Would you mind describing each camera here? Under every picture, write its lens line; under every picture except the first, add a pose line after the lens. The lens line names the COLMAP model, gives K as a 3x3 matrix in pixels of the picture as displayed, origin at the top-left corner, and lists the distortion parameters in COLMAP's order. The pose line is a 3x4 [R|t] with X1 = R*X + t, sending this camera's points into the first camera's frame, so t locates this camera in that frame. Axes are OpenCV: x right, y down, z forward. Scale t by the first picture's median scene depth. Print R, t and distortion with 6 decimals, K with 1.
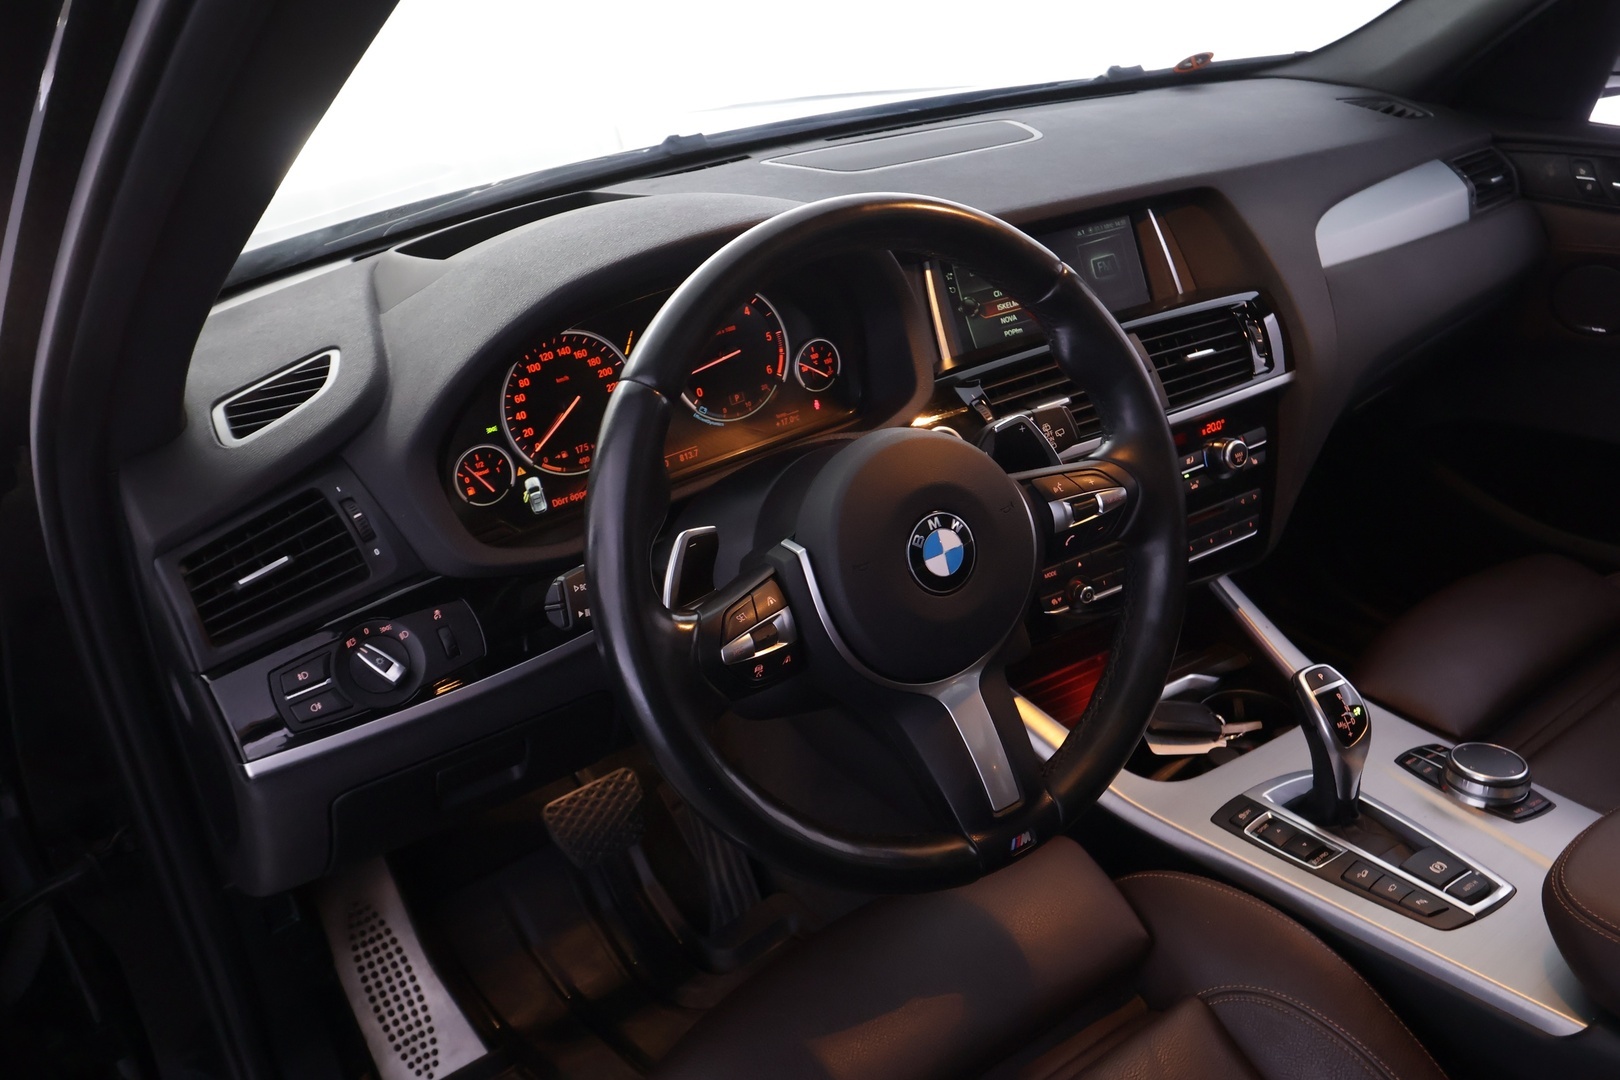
lens RADIAL K [[1272.5, 0, 810.0], [0, 1272.5, 540.0], [0, 0, 1]] dist [0.003992, 0.001918]
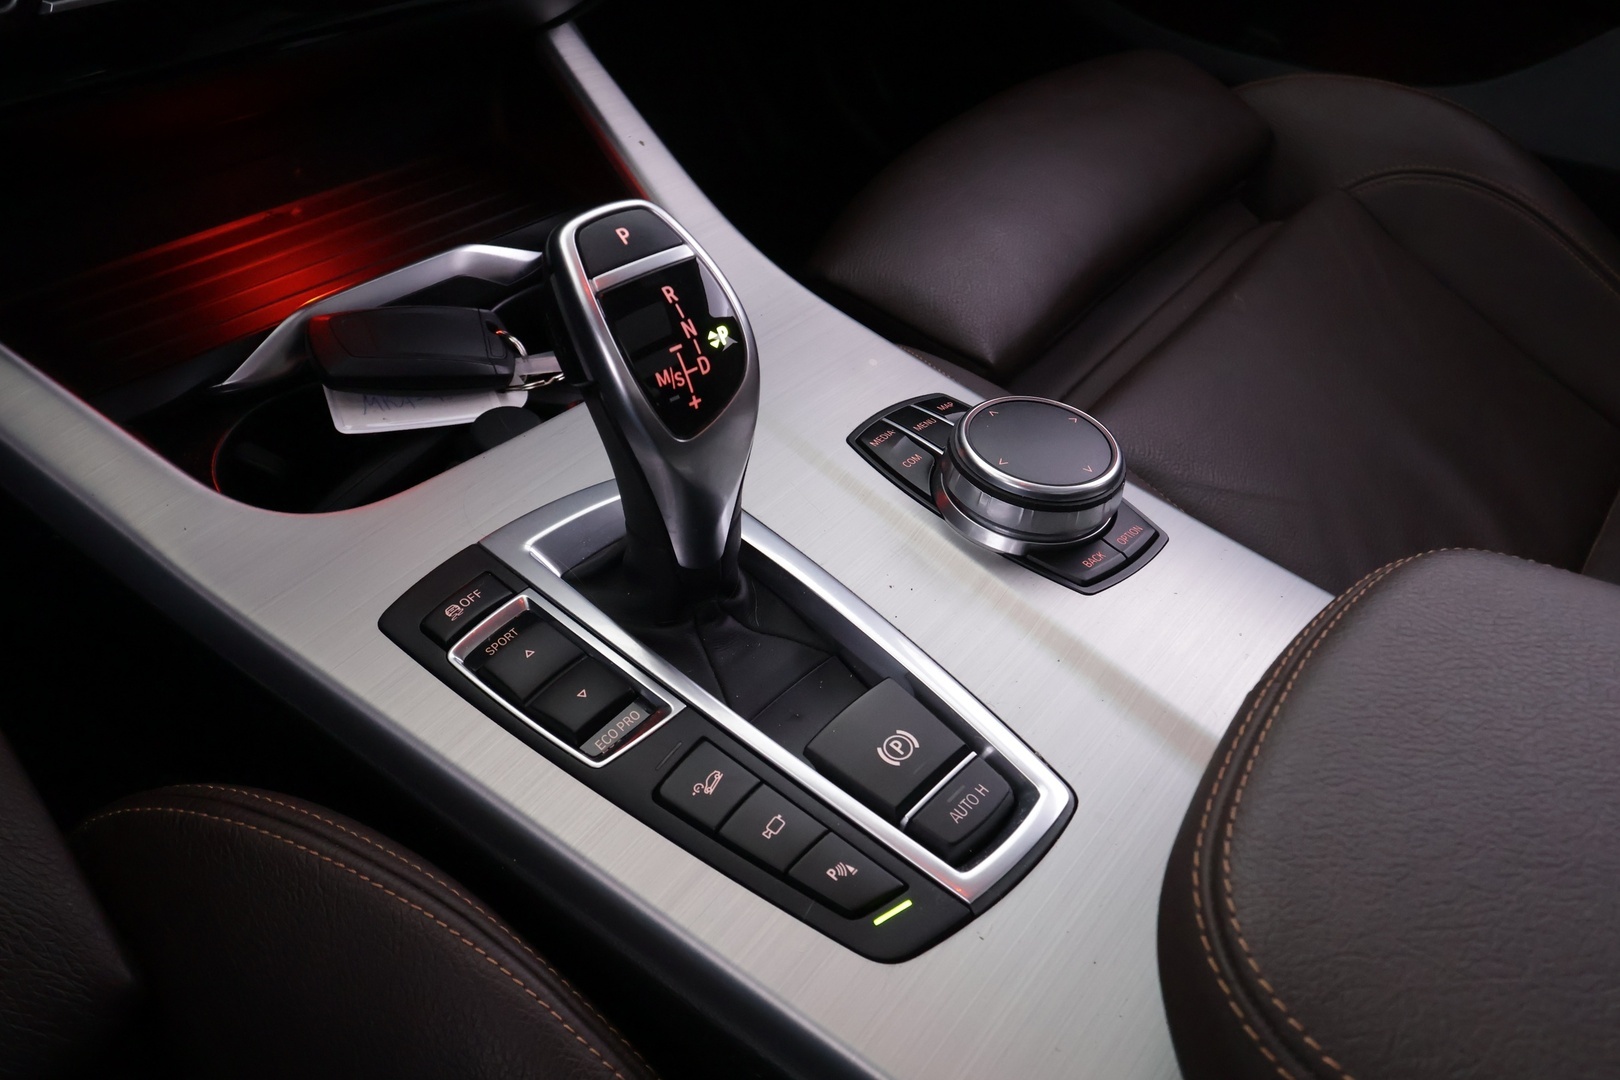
lens RADIAL K [[1186.0, 0, 810.0], [0, 1186.0, 540.0], [0, 0, 1]] dist [-0.003700, -0.001287]
pose [[0.955522, -0.073257, 0.285678, 0.315903], [-0.023428, 0.946743, 0.321138, 0.072661], [-0.293989, -0.313547, 0.902917, 0.601831]]
